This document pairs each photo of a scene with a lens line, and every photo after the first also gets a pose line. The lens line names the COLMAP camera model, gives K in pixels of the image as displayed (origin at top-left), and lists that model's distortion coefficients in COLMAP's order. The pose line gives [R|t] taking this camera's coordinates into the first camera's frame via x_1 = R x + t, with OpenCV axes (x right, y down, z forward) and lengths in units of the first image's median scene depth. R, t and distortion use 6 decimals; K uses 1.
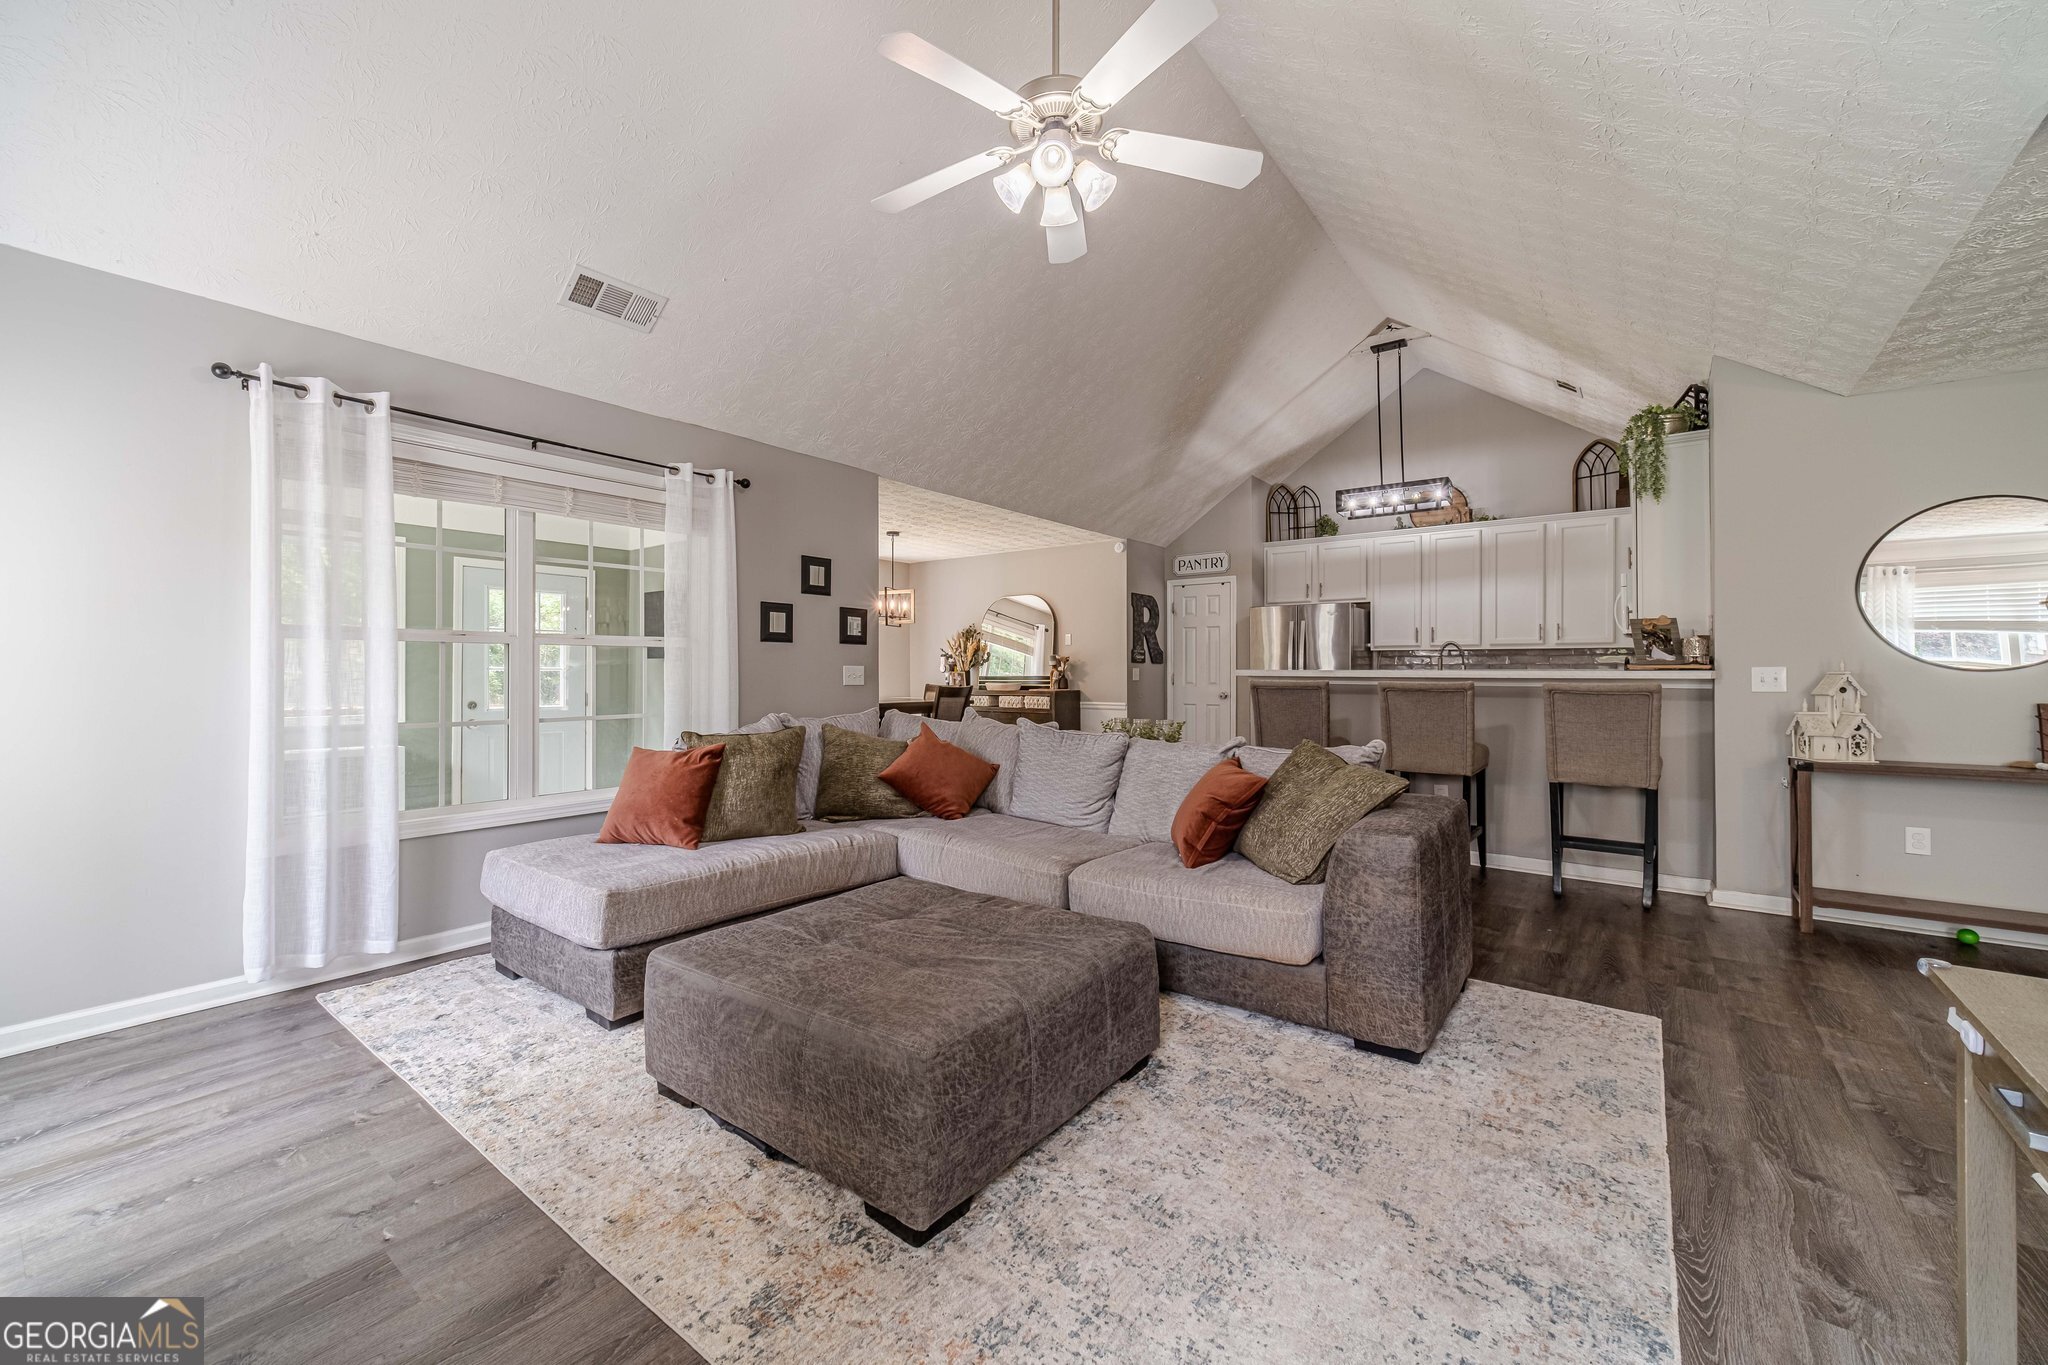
lens RADIAL K [[814.7, 0, 1007.2], [0, 814.7, 674.0], [0, 0, 1]] dist [0.014961, -0.002307]
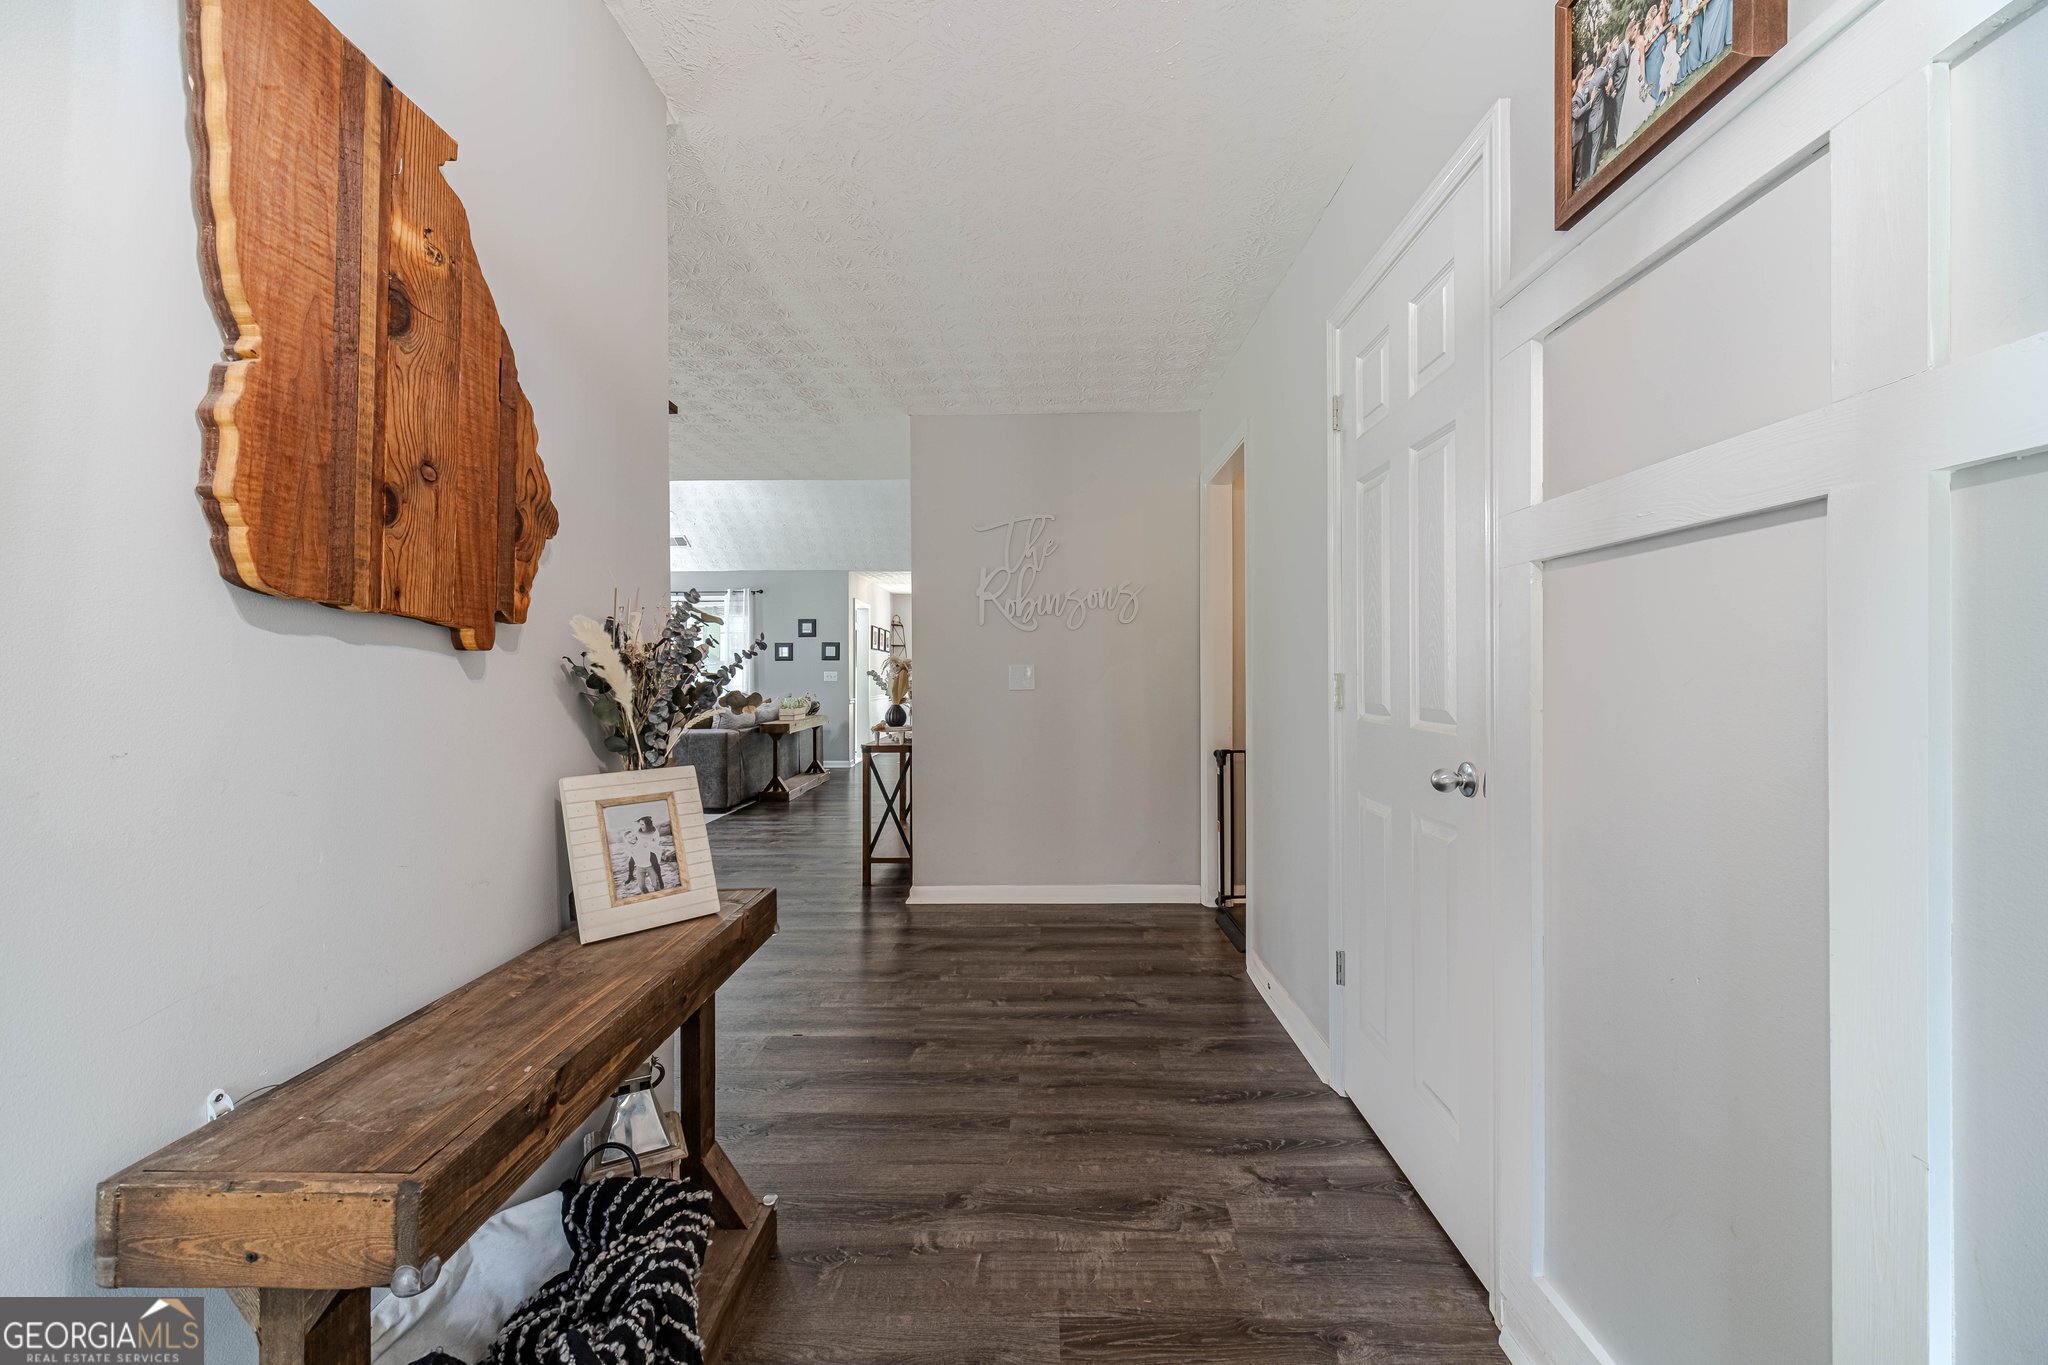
lens RADIAL K [[814.7, 0, 1025.9], [0, 814.7, 680.9], [0, 0, 1]] dist [0.014961, -0.002307]
pose [[0.573741, 0.002810, -0.819032, 1.710936], [-0.002830, 0.999995, 0.001449, 0.007780], [0.819032, 0.001487, 0.573746, 0.266119]]
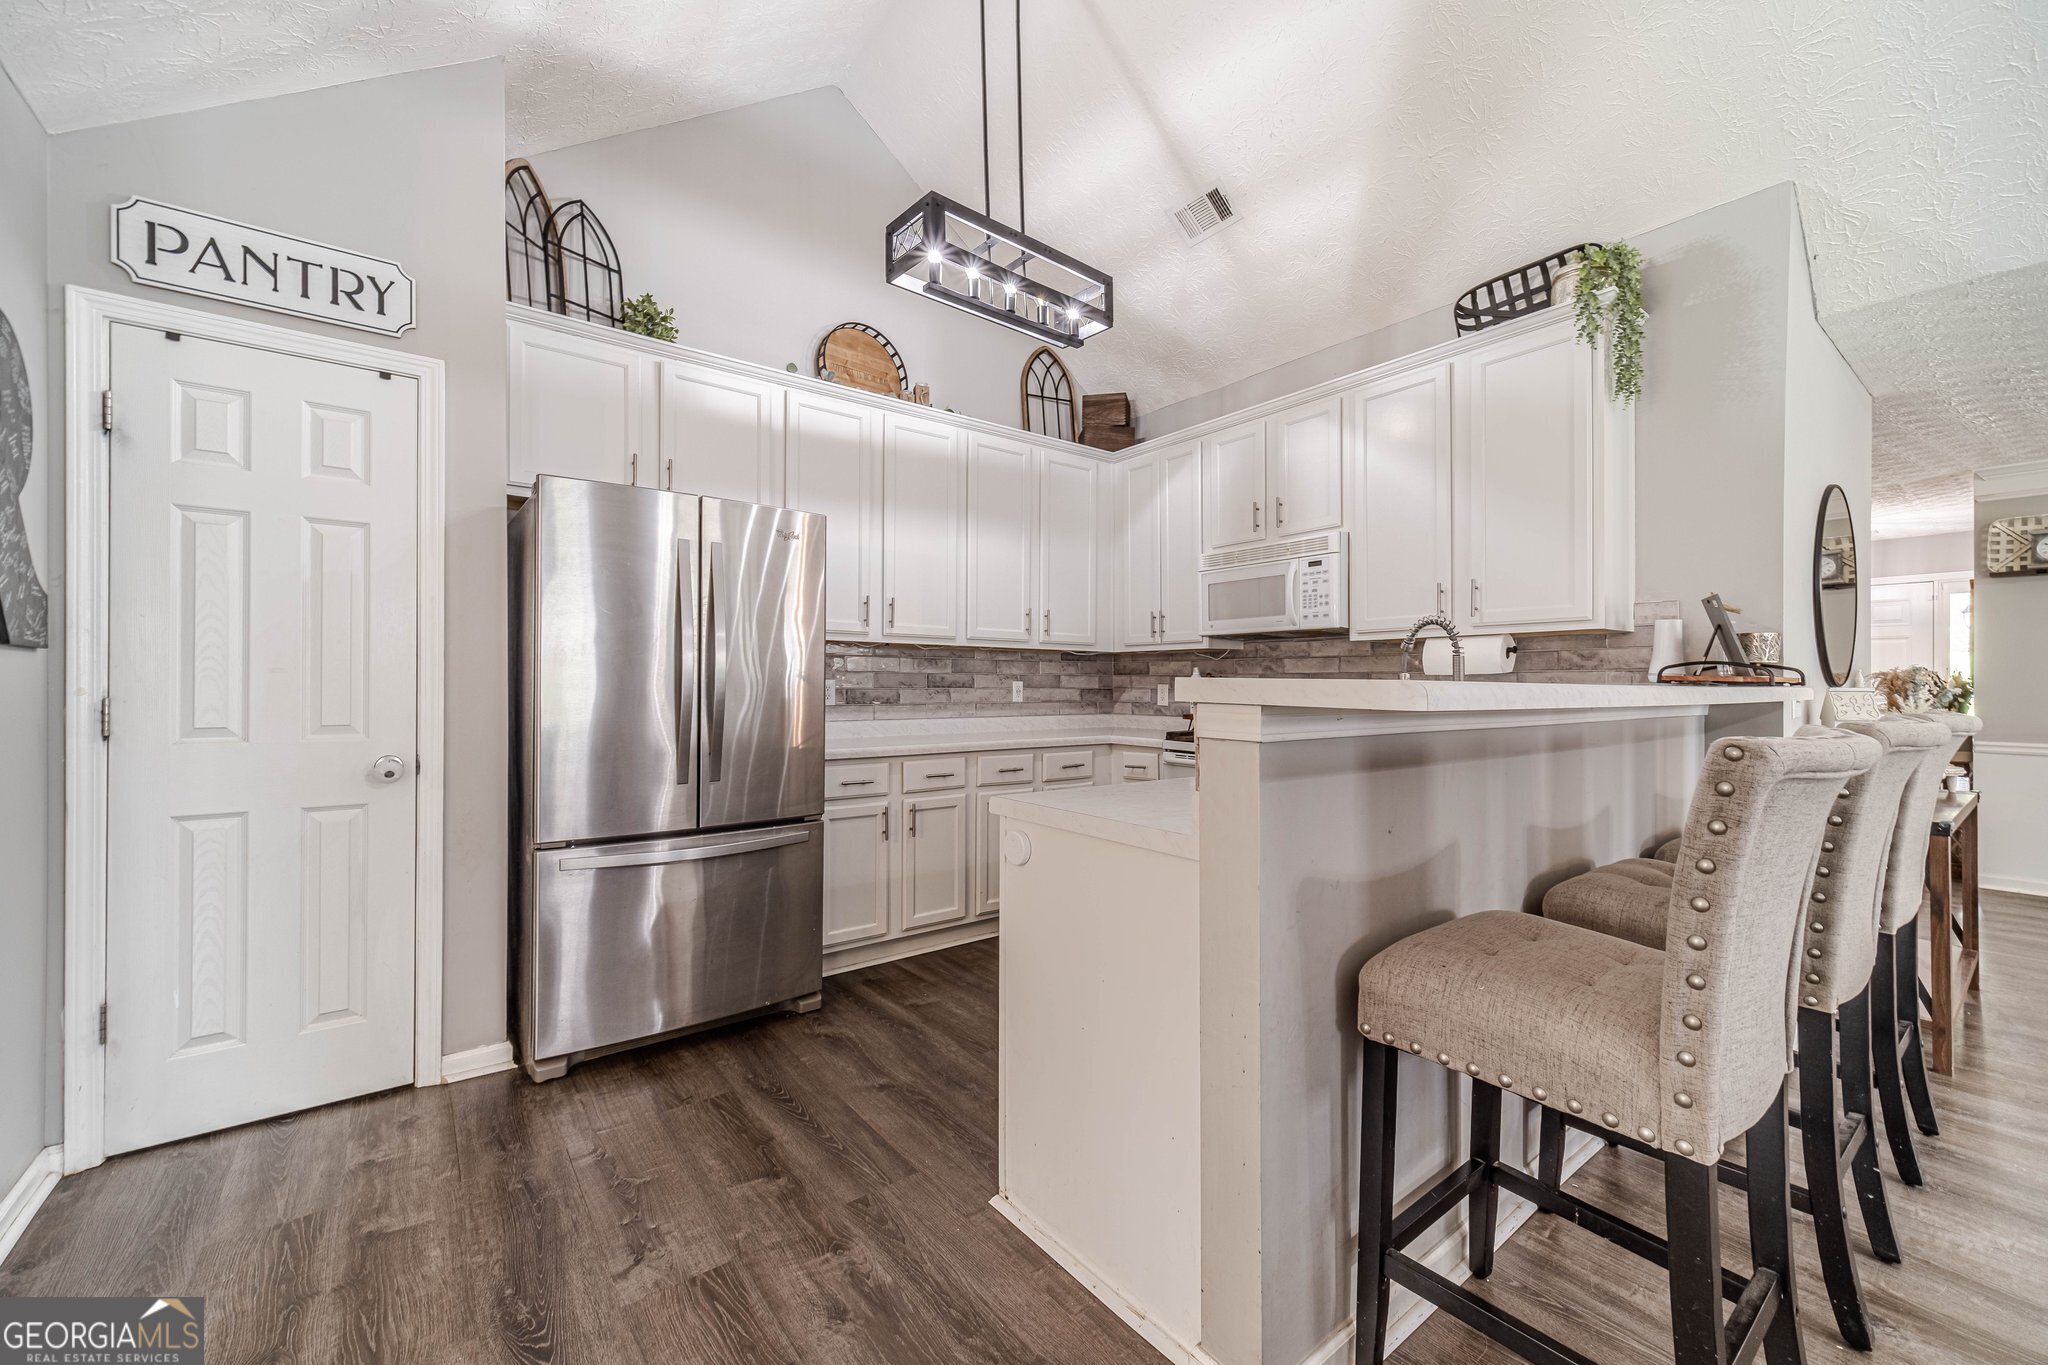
lens RADIAL K [[814.7, 0, 1036.3], [0, 814.7, 680.0], [0, 0, 1]] dist [0.014961, -0.002307]
pose [[0.272292, 0.004065, 0.962206, 0.084167], [0.007006, 0.999956, -0.006207, -0.002273], [-0.962189, 0.008431, 0.272251, 1.156259]]
